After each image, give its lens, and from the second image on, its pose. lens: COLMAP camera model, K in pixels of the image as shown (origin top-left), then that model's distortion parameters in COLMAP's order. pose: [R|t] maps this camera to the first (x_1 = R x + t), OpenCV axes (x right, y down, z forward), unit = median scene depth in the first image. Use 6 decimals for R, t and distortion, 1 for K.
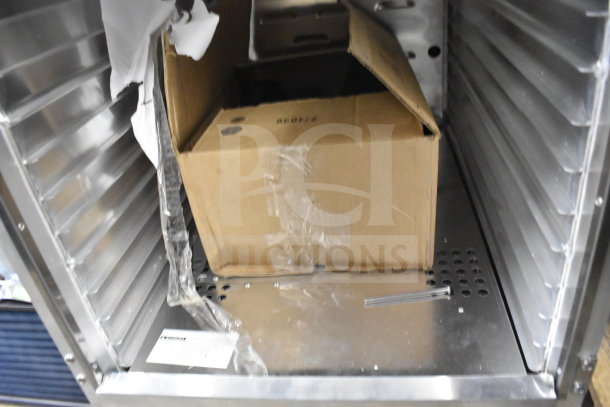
lens RADIAL K [[474.6, 0, 305.0], [0, 474.6, 203.5], [0, 0, 1]] dist [-0.092743, 0.001681]
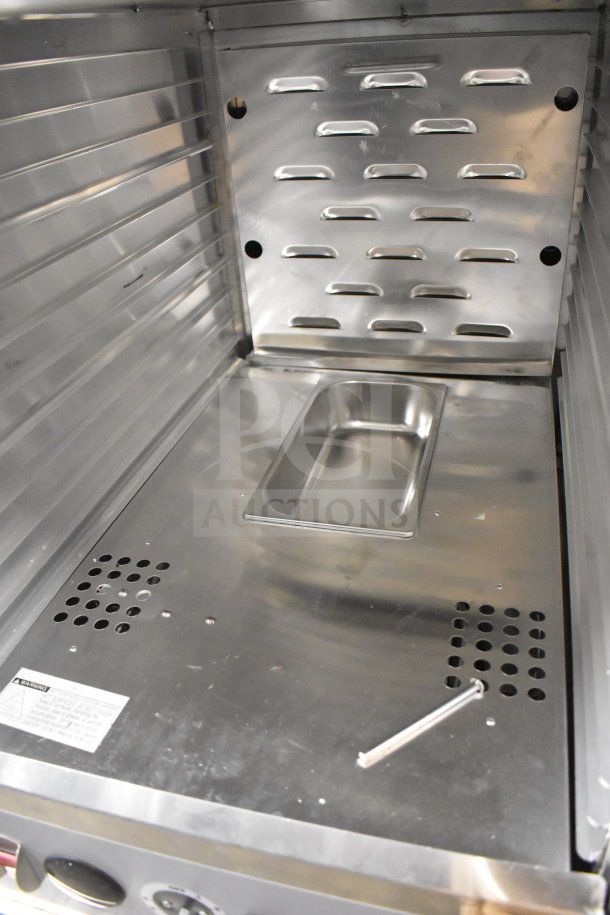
lens RADIAL K [[711.9, 0, 305.0], [0, 711.9, 457.5], [0, 0, 1]] dist [-0.092743, 0.001681]
pose [[0.986879, 0.132429, -0.092366, 0.134373], [-0.128799, 0.990684, 0.044236, -0.110660], [0.097364, -0.031759, 0.994742, 0.102240]]
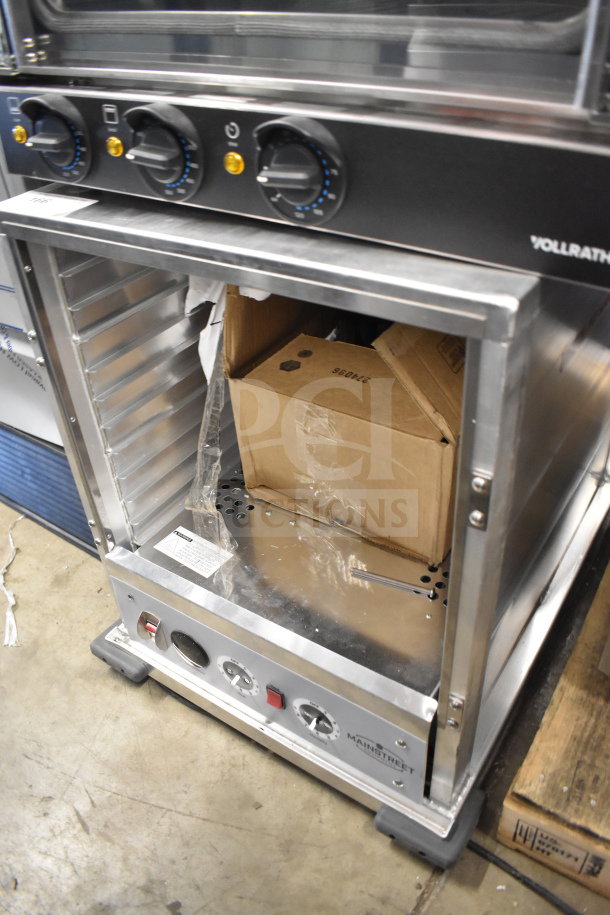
lens RADIAL K [[711.9, 0, 305.0], [0, 711.9, 457.5], [0, 0, 1]] dist [-0.092743, 0.001681]
pose [[0.886561, 0.327274, -0.326957, 0.468169], [-0.274168, 0.940979, 0.198470, -0.304480], [0.372614, -0.086315, 0.923964, -0.437091]]
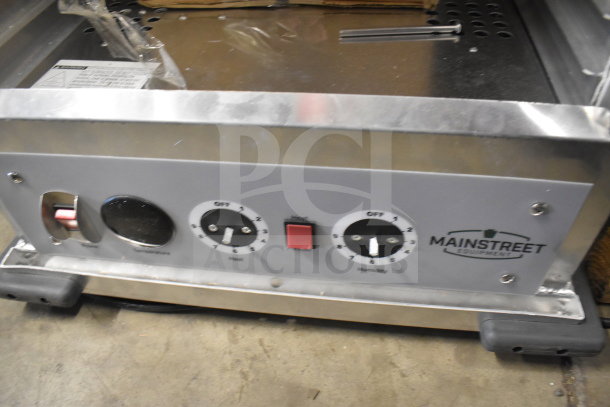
lens RADIAL K [[467.9, 0, 305.0], [0, 467.9, 203.5], [0, 0, 1]] dist [-0.094747, -0.001900]
pose [[0.996817, 0.064938, 0.046240, 0.059297], [-0.074882, 0.961696, 0.263693, 0.280716], [-0.027346, -0.266317, 0.963498, 0.266017]]
